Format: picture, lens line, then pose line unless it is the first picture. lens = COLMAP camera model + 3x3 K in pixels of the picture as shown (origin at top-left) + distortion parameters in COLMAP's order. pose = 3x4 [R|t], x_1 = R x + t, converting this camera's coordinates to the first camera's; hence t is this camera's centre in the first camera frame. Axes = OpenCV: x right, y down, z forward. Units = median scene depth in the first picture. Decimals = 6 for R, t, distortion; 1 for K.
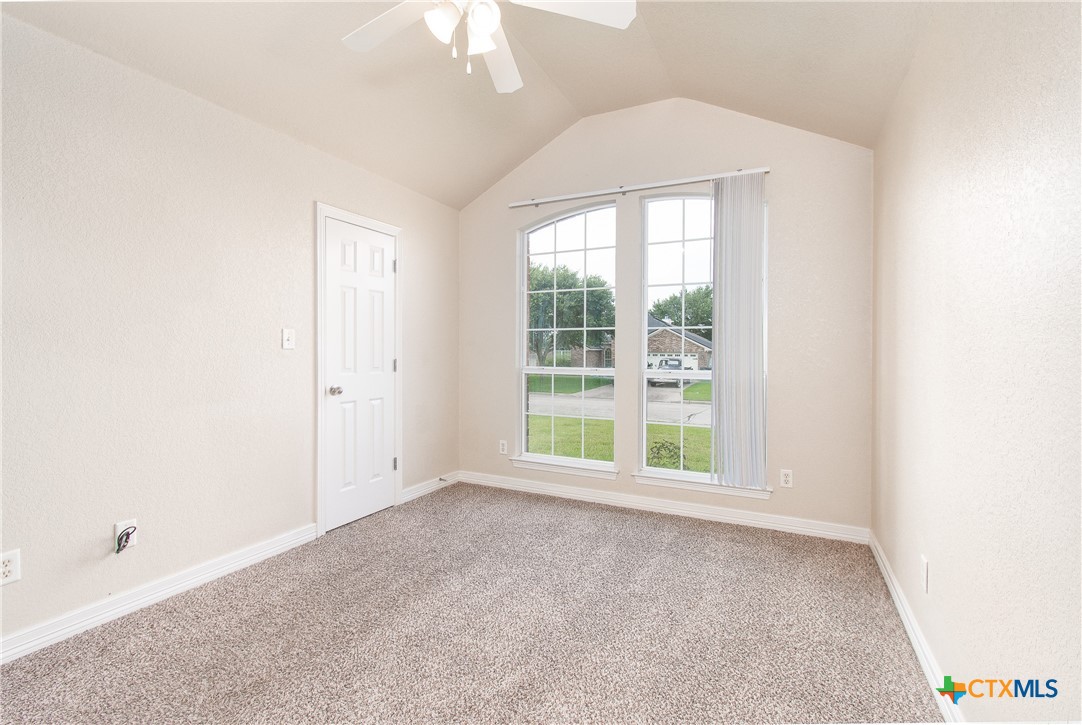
lens RADIAL K [[479.7, 0, 540.7], [0, 479.7, 357.9], [0, 0, 1]] dist [0.003670, 0.000083]
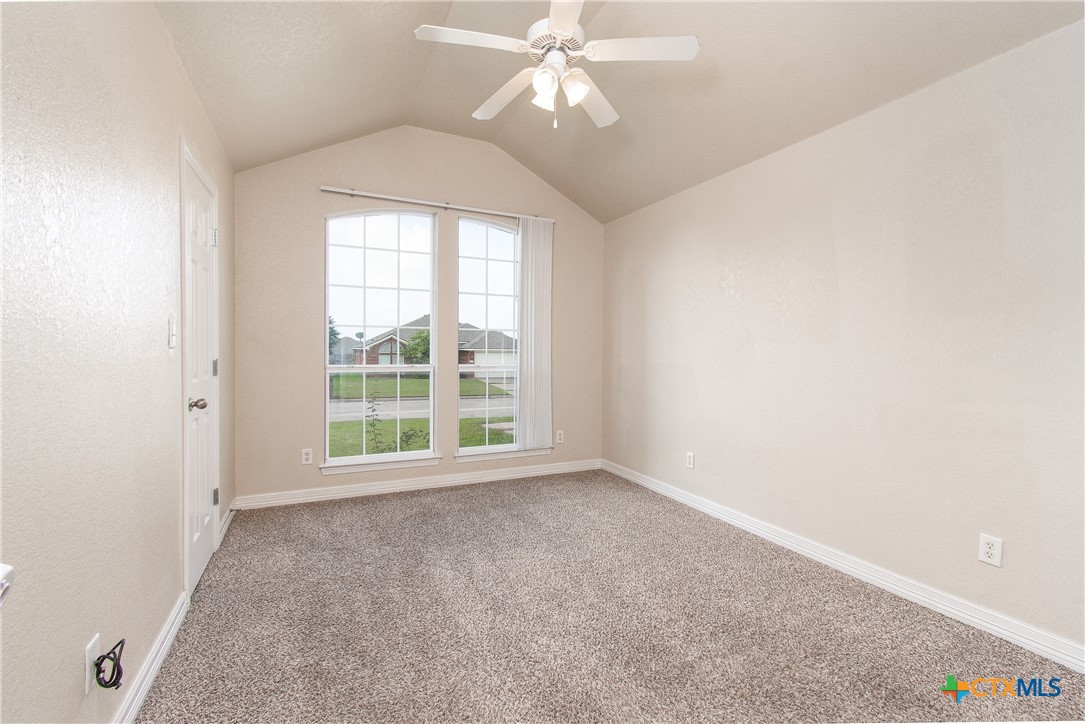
lens RADIAL K [[488.0, 0, 543.3], [0, 488.0, 355.5], [0, 0, 1]] dist [0.013281, 0.000193]
pose [[0.618924, -0.011111, 0.785373, -0.601984], [0.002683, 0.999924, 0.012032, -0.012197], [-0.785447, -0.005339, 0.618906, 0.108839]]
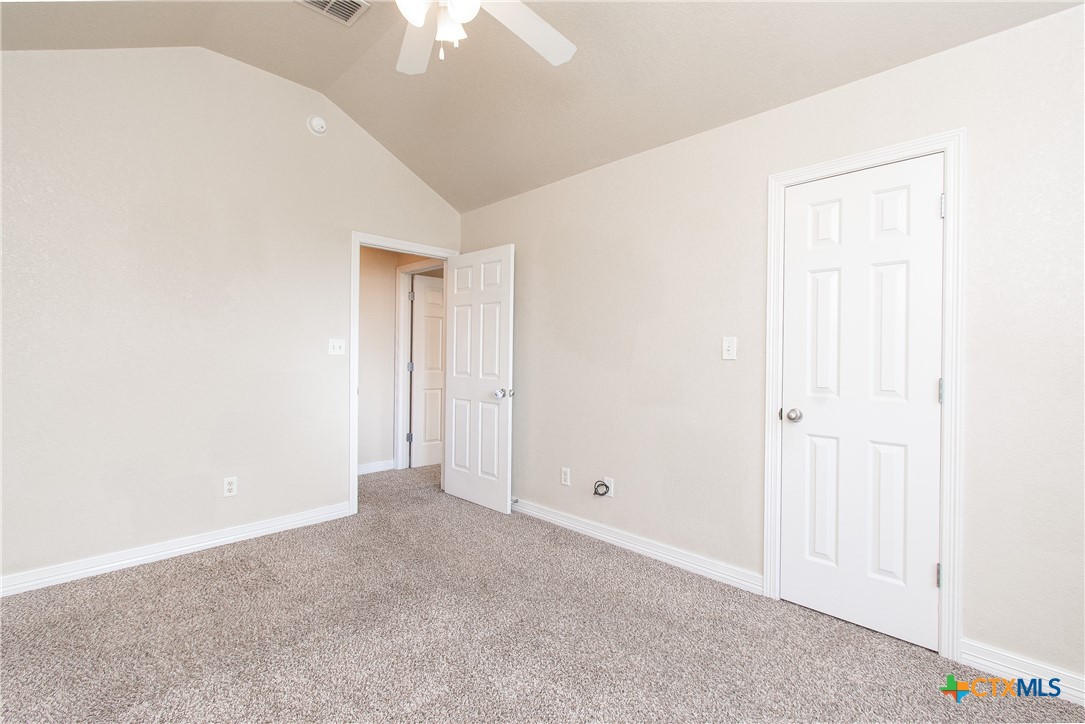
lens RADIAL K [[488.0, 0, 548.4], [0, 488.0, 361.2], [0, 0, 1]] dist [0.013281, 0.000193]
pose [[-0.311013, 0.005231, -0.950391, 0.357621], [-0.017411, 0.999786, 0.011200, -0.016226], [0.950246, 0.020030, -0.310855, 0.770267]]
